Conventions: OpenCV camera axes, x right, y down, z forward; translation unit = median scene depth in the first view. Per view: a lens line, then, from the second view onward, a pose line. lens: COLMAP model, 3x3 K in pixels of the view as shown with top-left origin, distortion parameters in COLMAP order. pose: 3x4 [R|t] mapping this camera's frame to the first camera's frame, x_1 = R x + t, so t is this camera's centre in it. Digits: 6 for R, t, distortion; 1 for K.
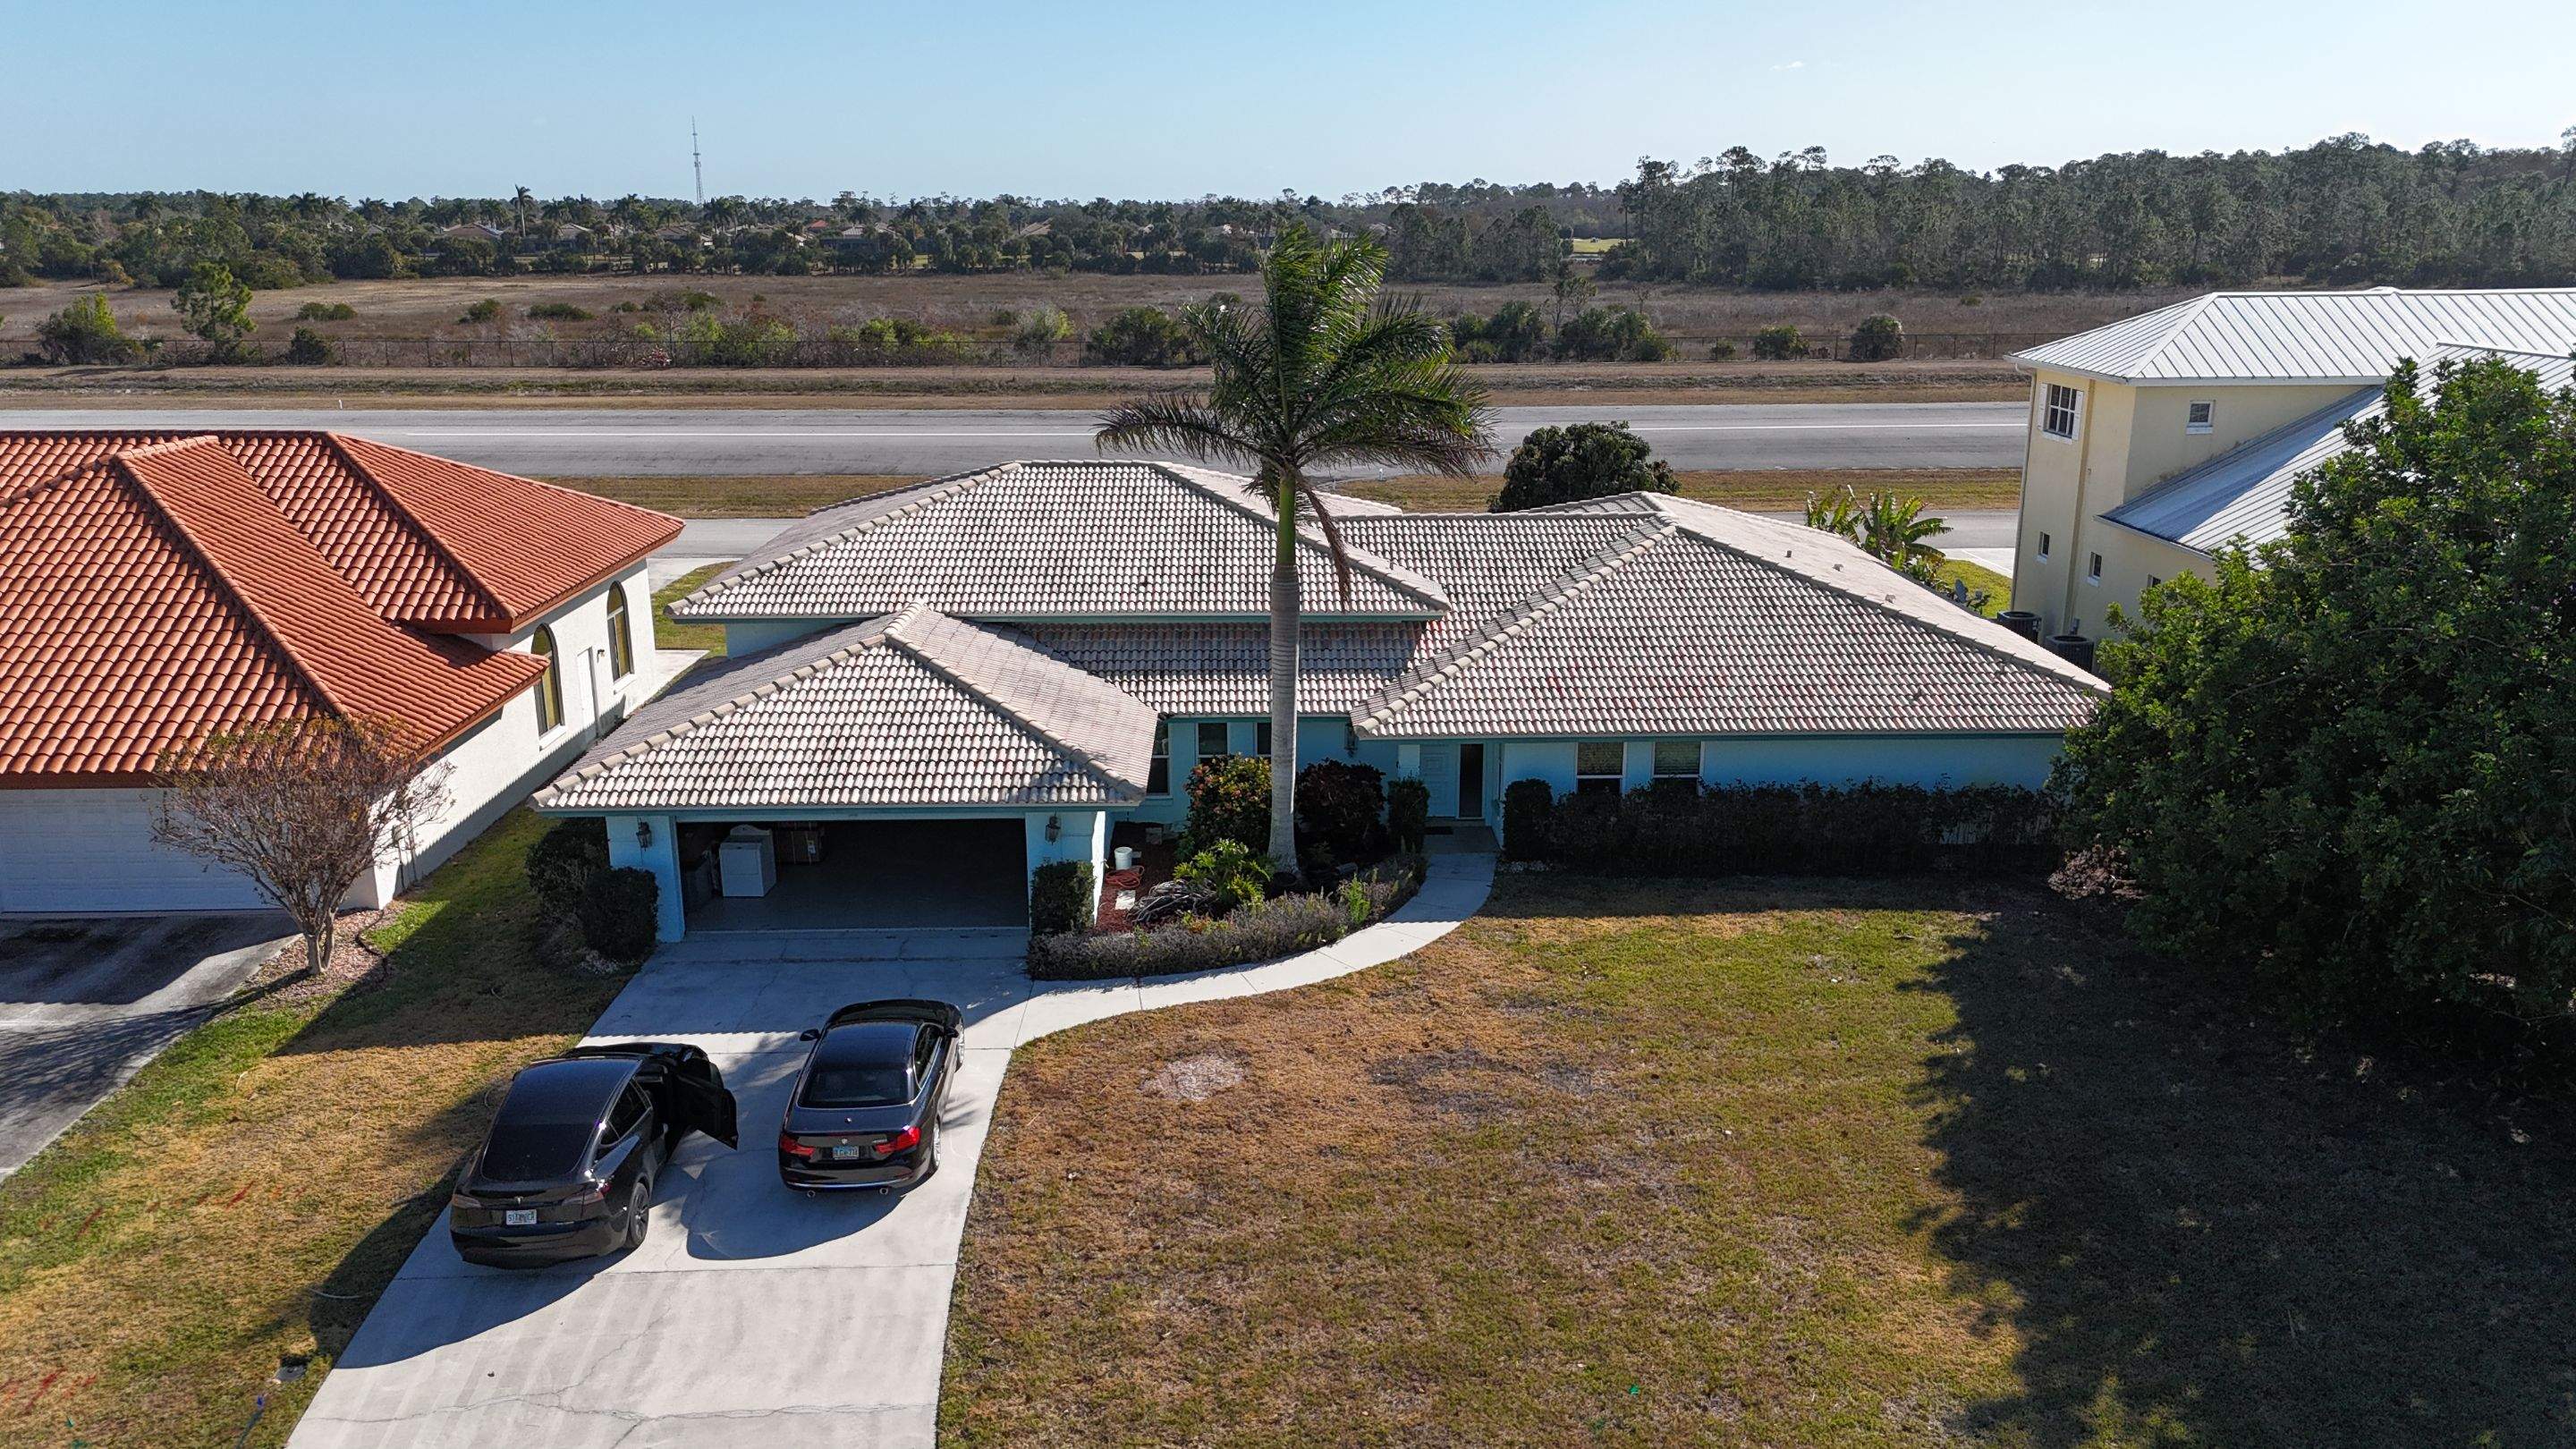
lens RADIAL K [[1902.8, 0, 1278.6], [0, 1902.8, 724.3], [0, 0, 1]] dist [0.079199, -0.077906]
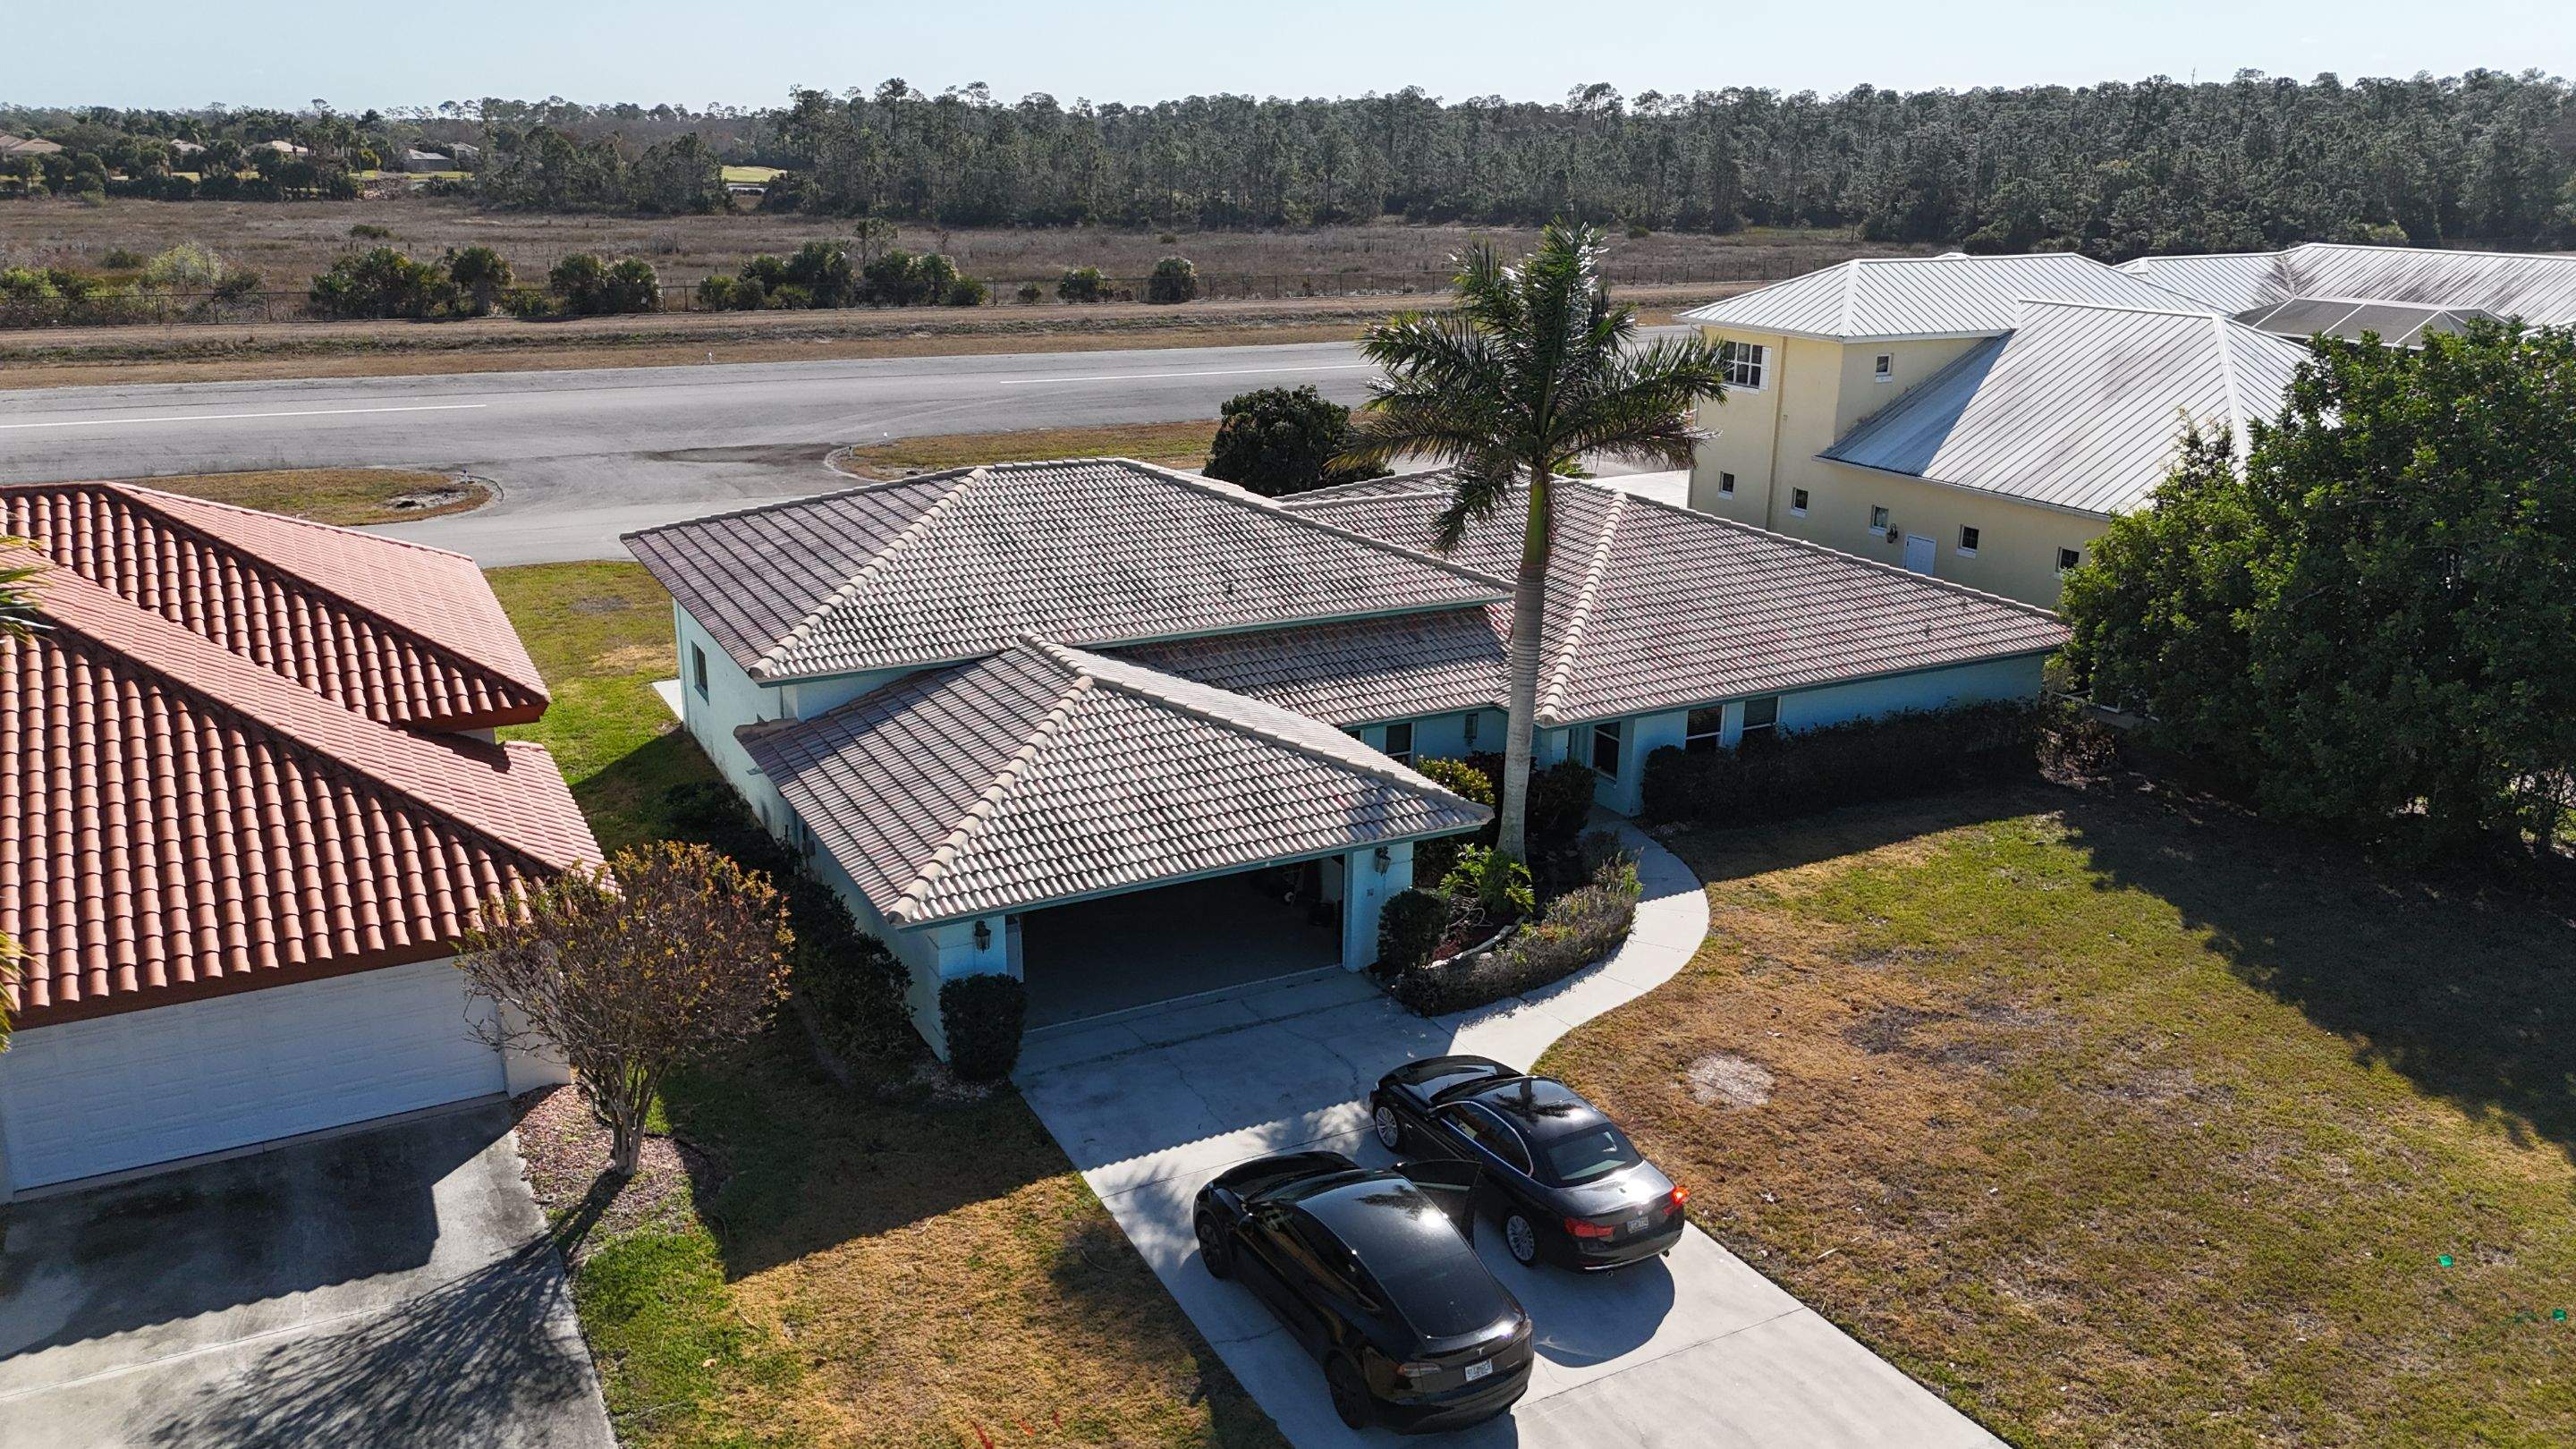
lens RADIAL K [[1902.8, 0, 1278.6], [0, 1902.8, 724.3], [0, 0, 1]] dist [0.079199, -0.077906]
pose [[0.892424, -0.118317, 0.435409, -0.508559], [0.102630, 0.992940, 0.059467, -0.066549], [-0.439371, -0.008384, 0.898266, 0.142835]]
